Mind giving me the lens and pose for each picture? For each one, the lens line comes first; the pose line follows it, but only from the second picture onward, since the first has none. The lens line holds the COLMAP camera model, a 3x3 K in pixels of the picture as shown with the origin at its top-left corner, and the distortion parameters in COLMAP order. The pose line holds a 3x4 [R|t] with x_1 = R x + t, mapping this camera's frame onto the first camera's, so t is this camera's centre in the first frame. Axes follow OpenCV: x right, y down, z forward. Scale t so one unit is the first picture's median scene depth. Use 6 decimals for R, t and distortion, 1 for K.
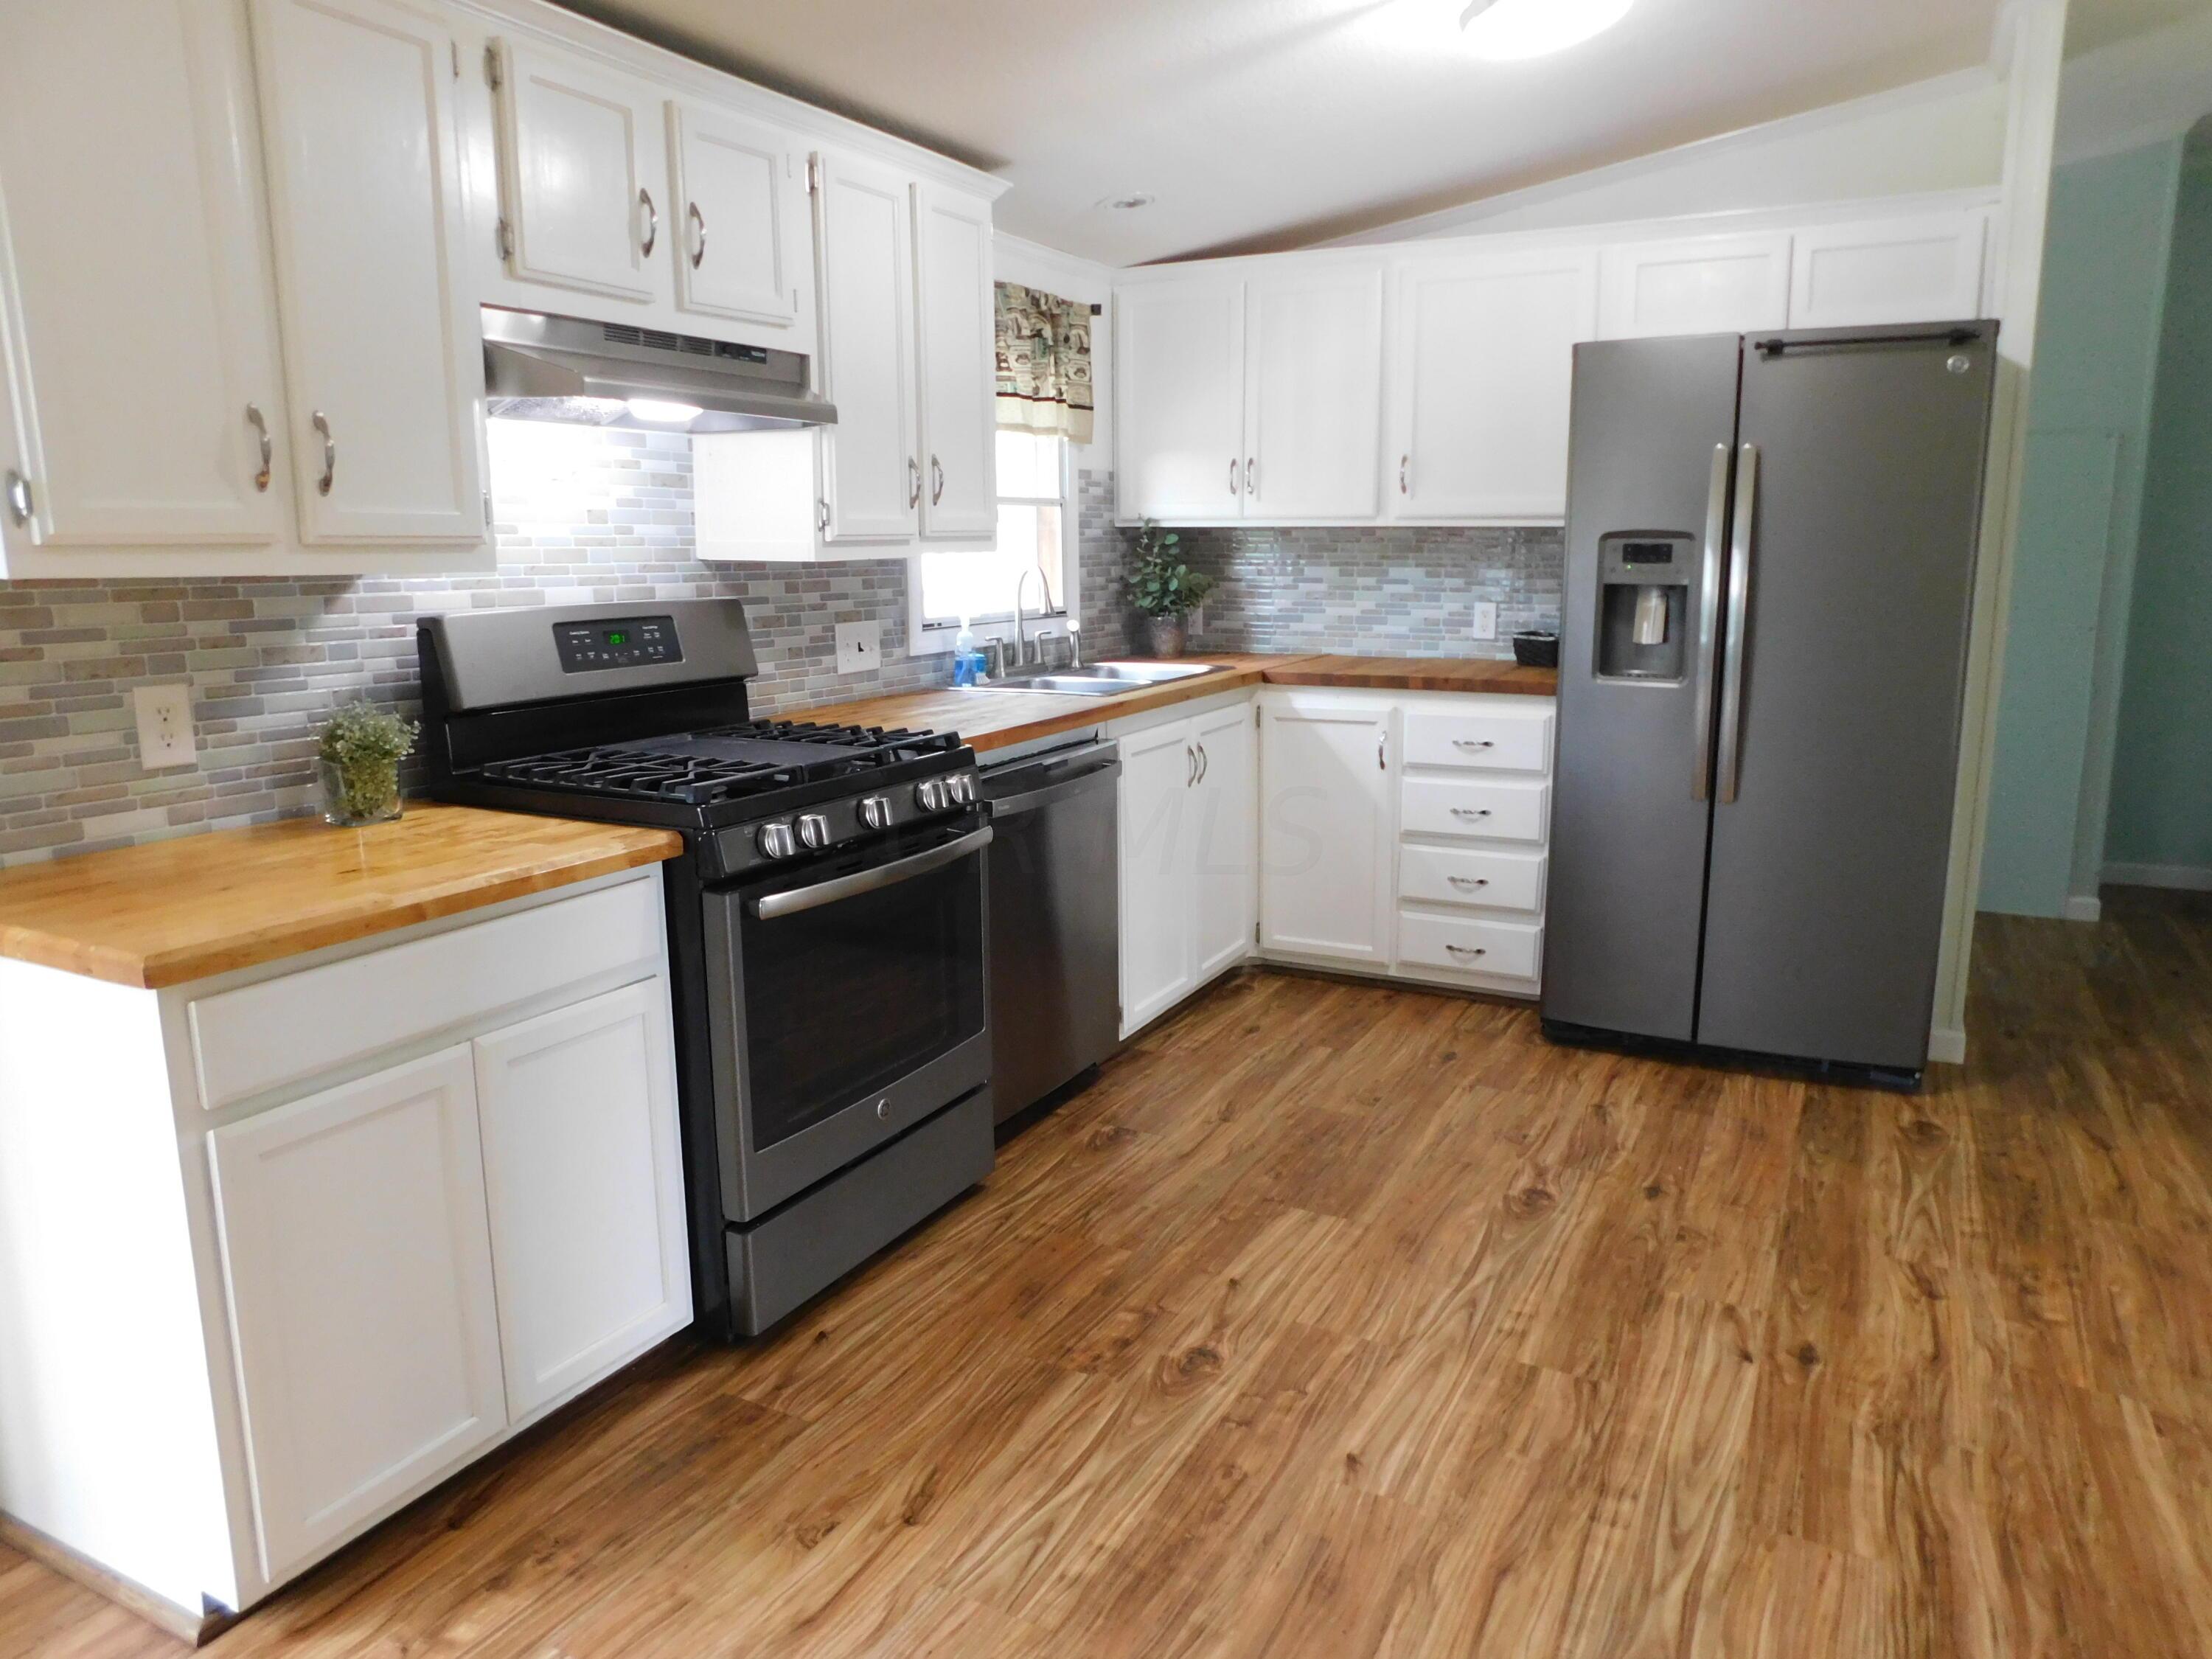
lens RADIAL K [[1453.8, 0, 1115.5], [0, 1453.8, 823.5], [0, 0, 1]] dist [-0.062319, 0.050338]
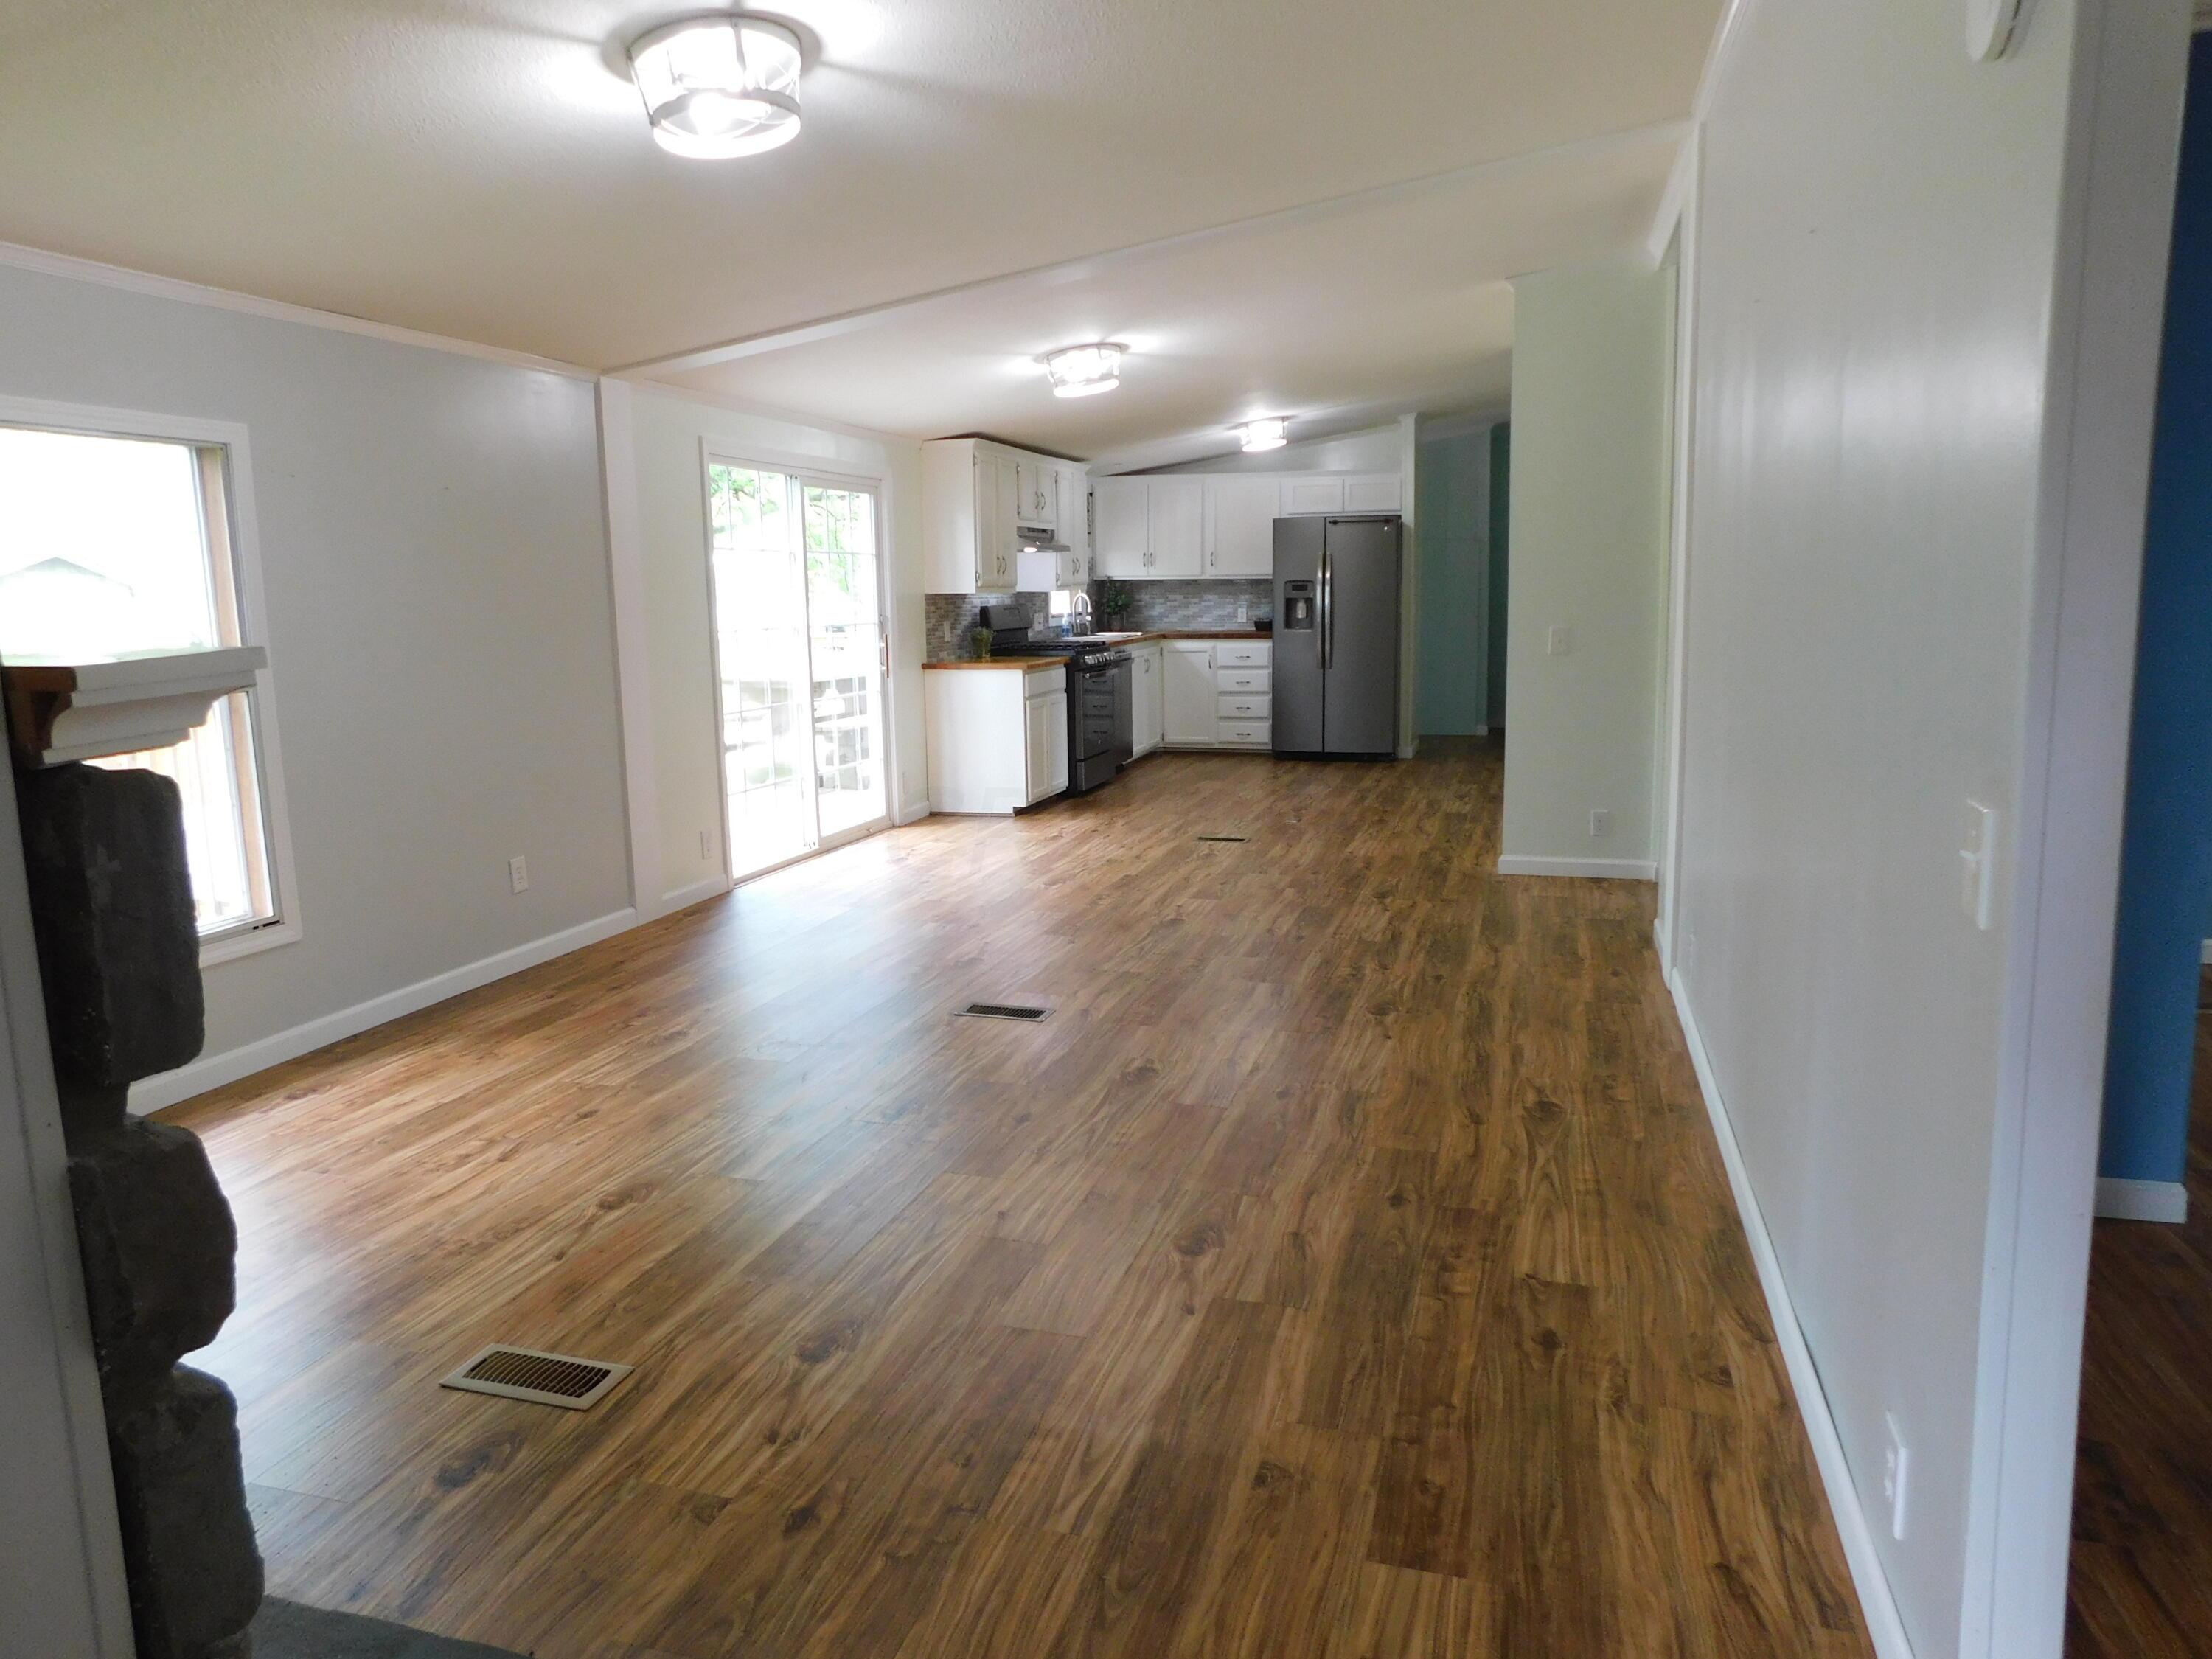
lens RADIAL K [[1478.6, 0, 1106.7], [0, 1478.6, 819.0], [0, 0, 1]] dist [-0.062188, 0.056391]
pose [[0.979706, -0.037064, 0.196982, -0.905725], [0.044139, 0.998524, -0.031647, 0.521615], [-0.195518, 0.039699, 0.979896, -2.675241]]
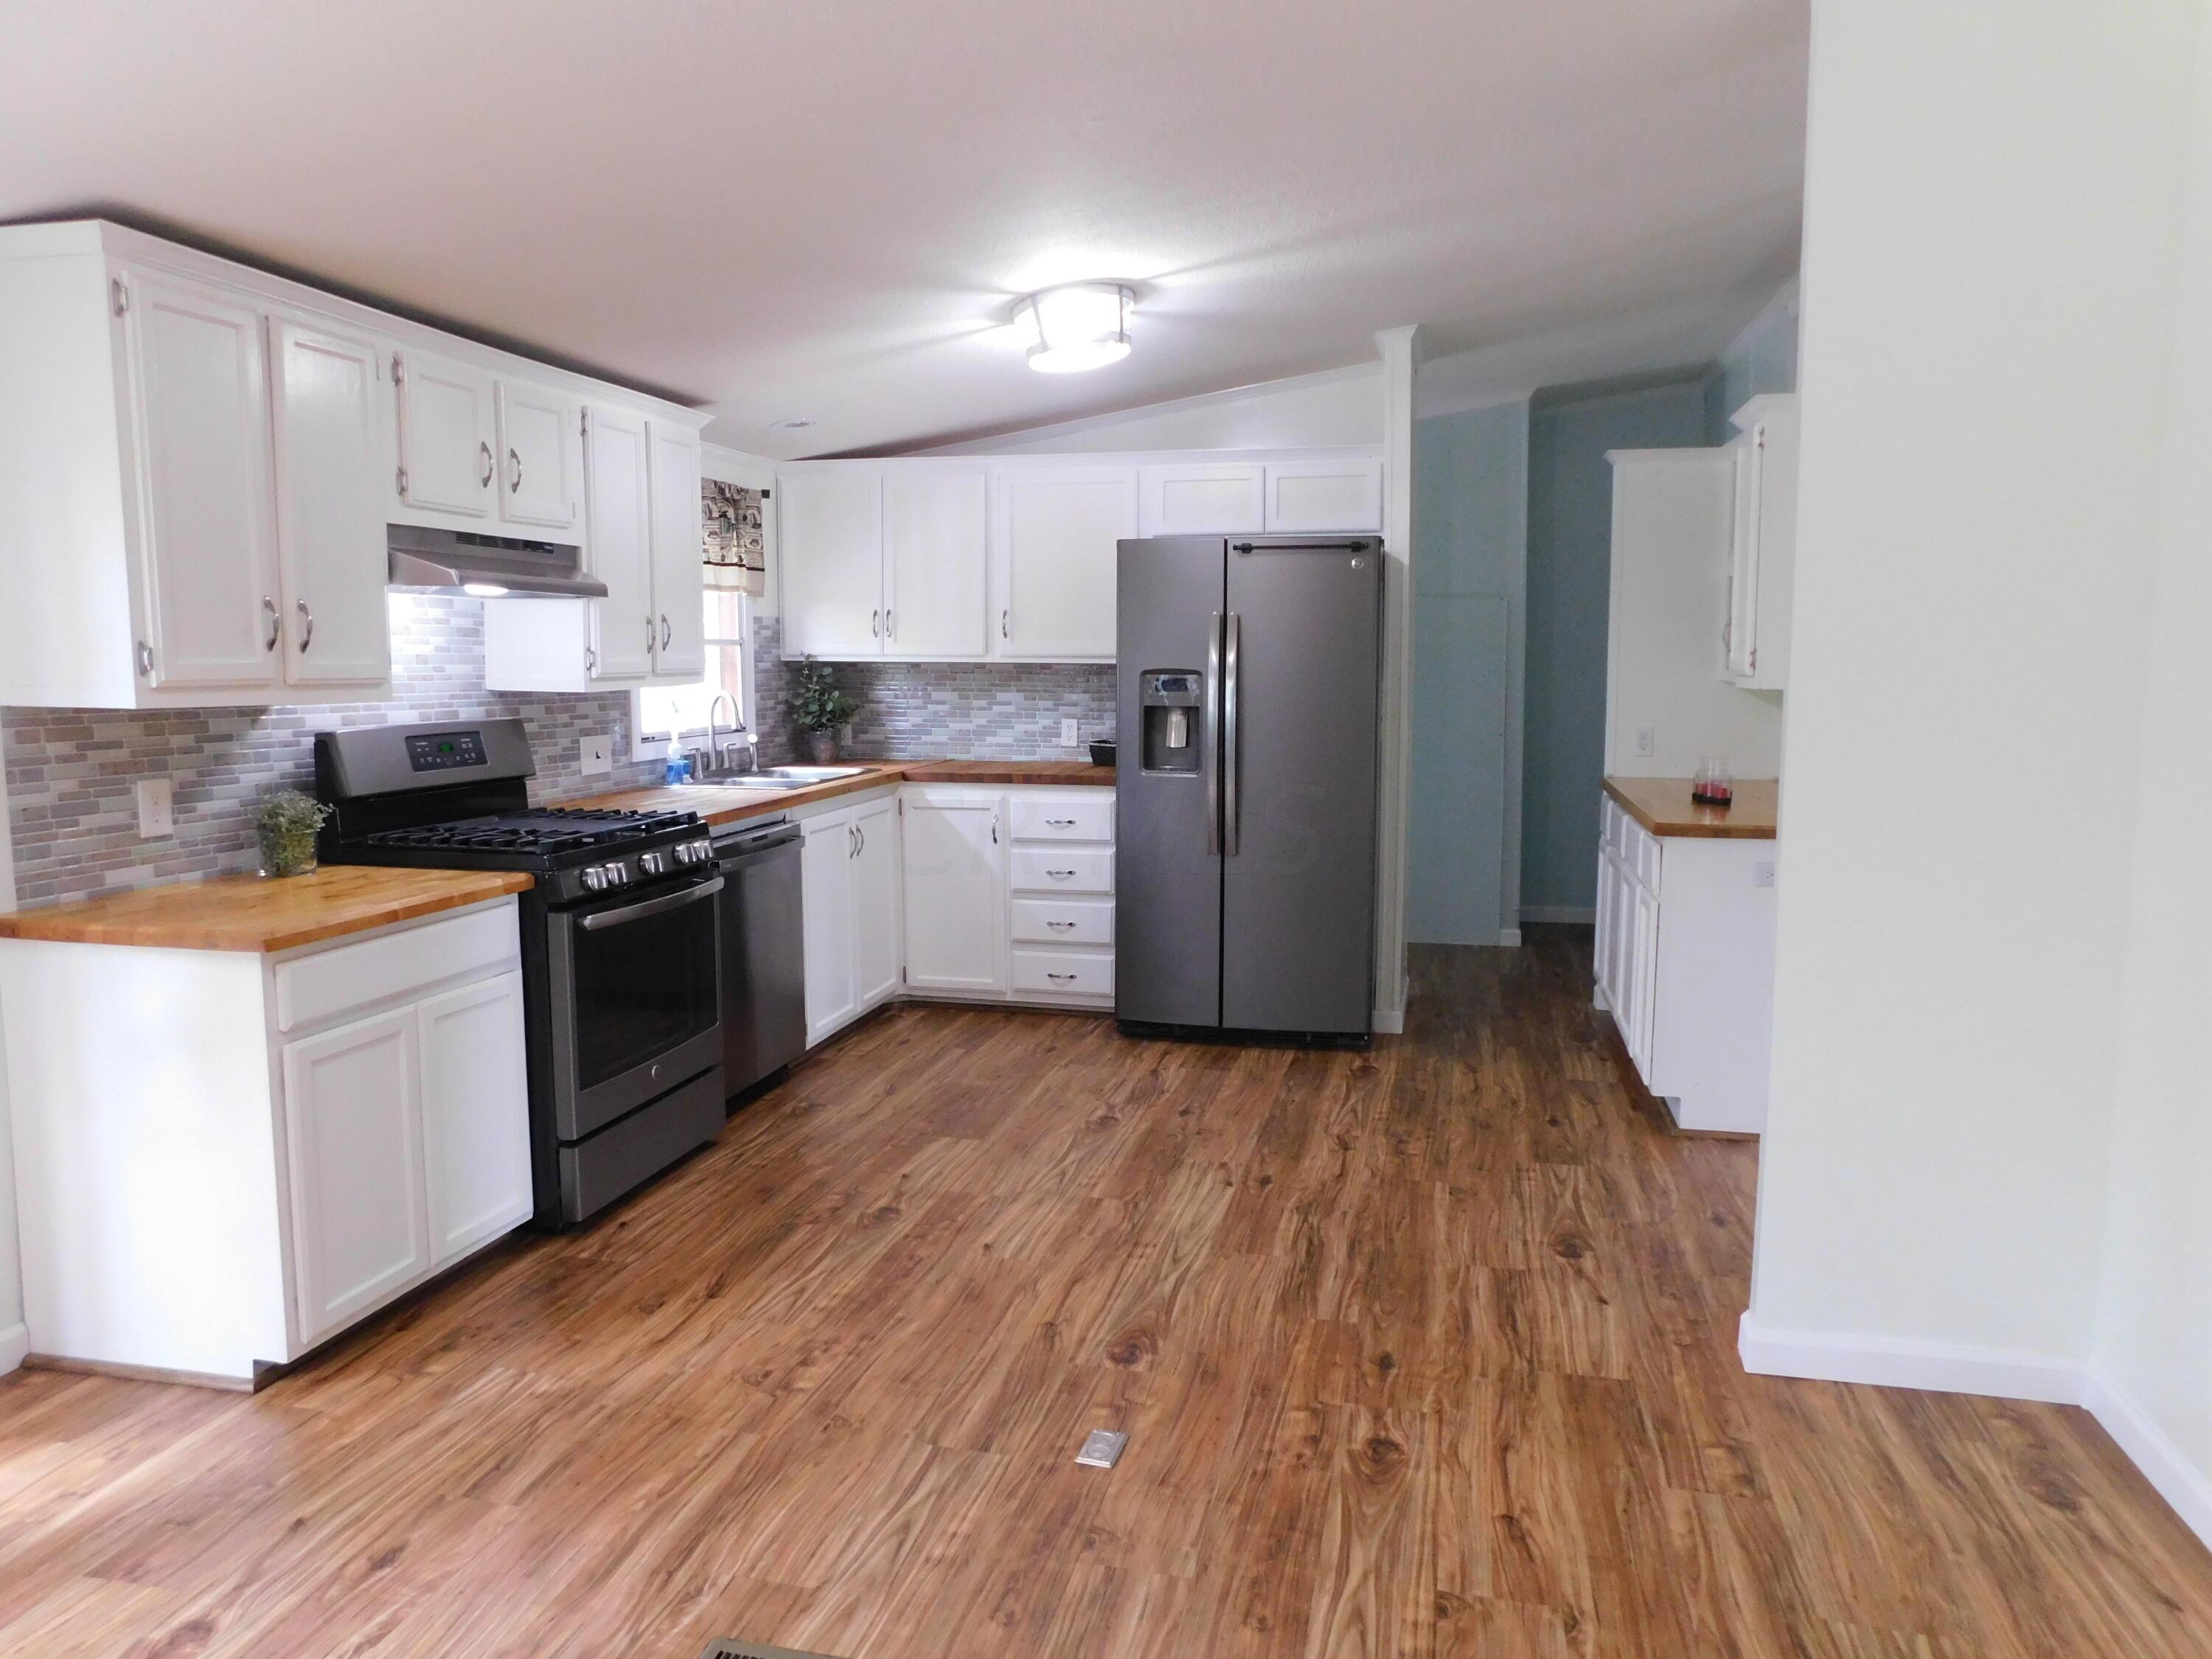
lens RADIAL K [[1478.6, 0, 1106.7], [0, 1478.6, 819.0], [0, 0, 1]] dist [-0.062188, 0.056391]
pose [[0.968525, -0.019521, 0.248151, -0.086948], [0.040008, 0.996167, -0.077783, 0.080824], [-0.245682, 0.085263, 0.965593, -0.548647]]
